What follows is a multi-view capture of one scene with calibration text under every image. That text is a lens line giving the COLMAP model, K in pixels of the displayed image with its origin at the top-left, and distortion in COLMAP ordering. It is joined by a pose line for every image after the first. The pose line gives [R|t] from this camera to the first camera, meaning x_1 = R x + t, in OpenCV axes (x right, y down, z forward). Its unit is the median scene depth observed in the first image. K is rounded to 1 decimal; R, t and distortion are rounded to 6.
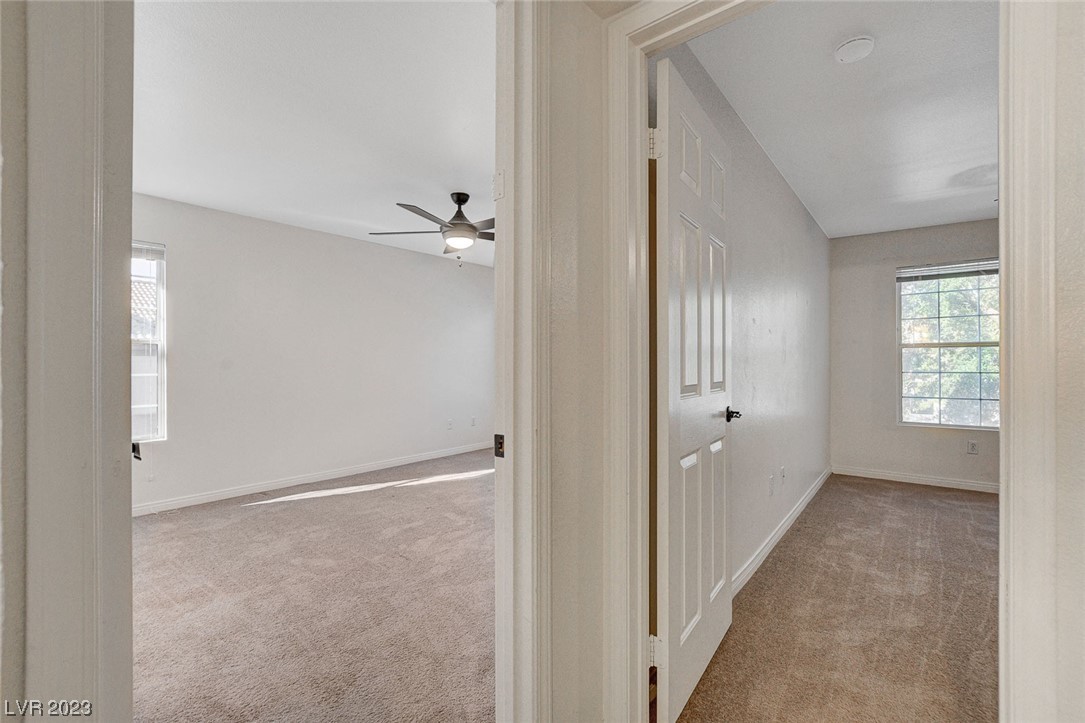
lens RADIAL K [[472.7, 0, 546.4], [0, 472.7, 361.5], [0, 0, 1]] dist [-0.022888, 0.004507]
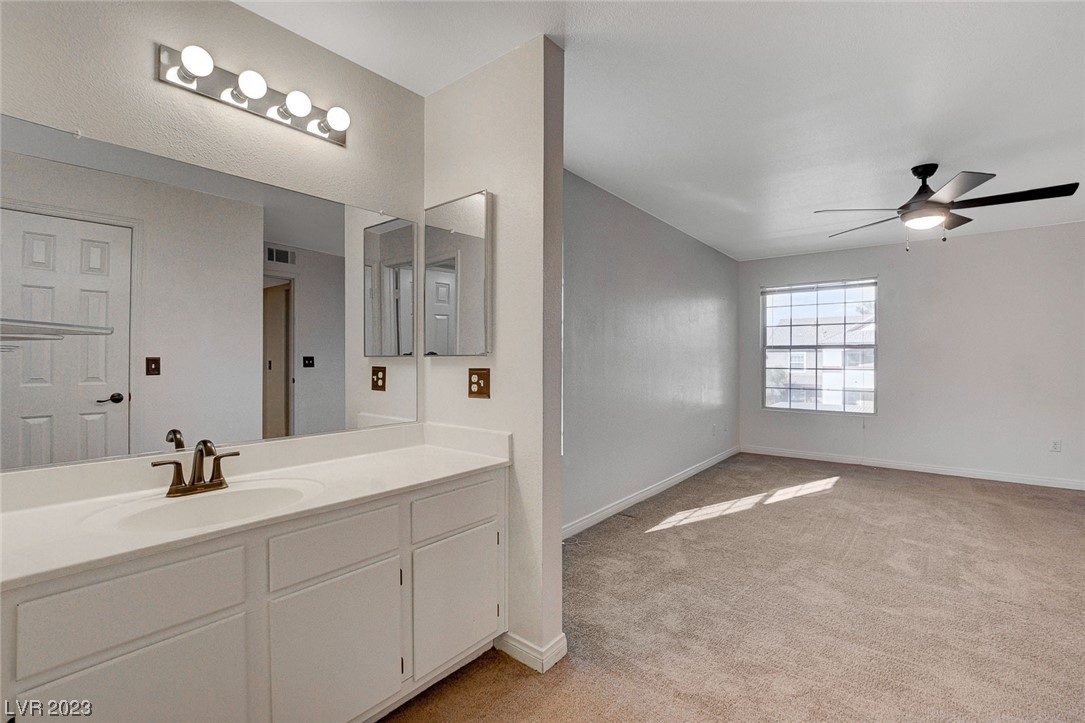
lens RADIAL K [[472.7, 0, 550.6], [0, 472.7, 360.7], [0, 0, 1]] dist [-0.022888, 0.004507]
pose [[0.999998, 0.000901, -0.002033, -0.884278], [-0.000892, 0.999989, 0.004496, -0.005689], [0.002037, -0.004494, 0.999988, 0.161446]]
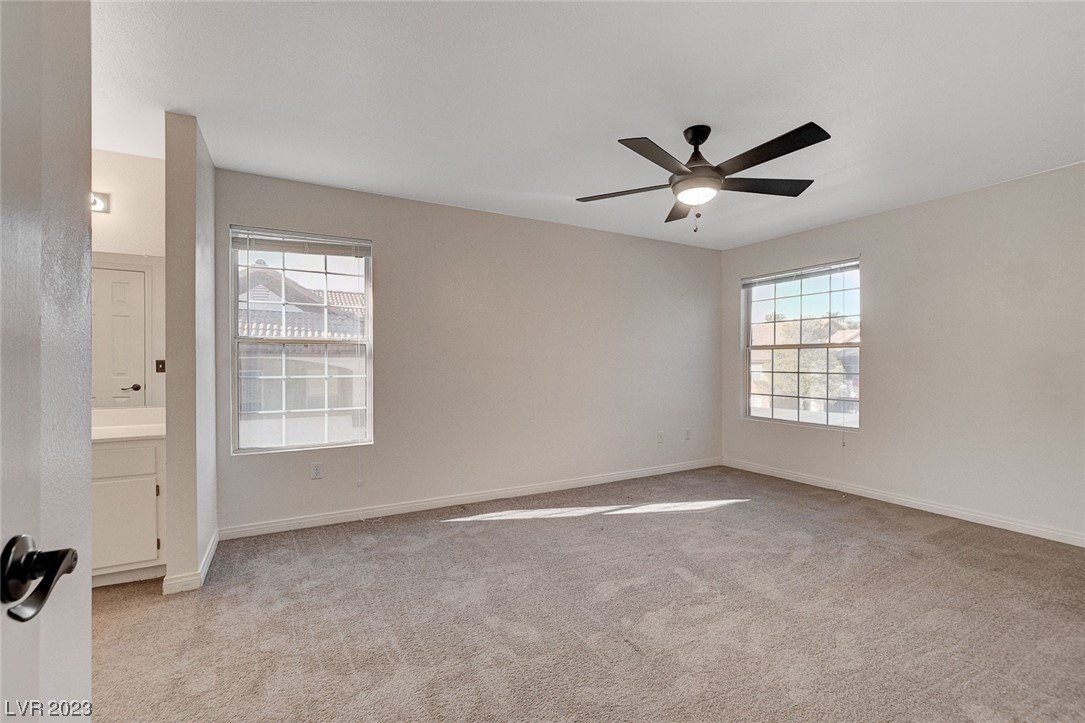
lens RADIAL K [[472.7, 0, 548.7], [0, 472.7, 366.3], [0, 0, 1]] dist [-0.022888, 0.004507]
pose [[0.927808, 0.002647, -0.373049, -0.128682], [0.000292, 0.999969, 0.007822, 0.000860], [0.373058, -0.007367, 0.927779, 0.255709]]
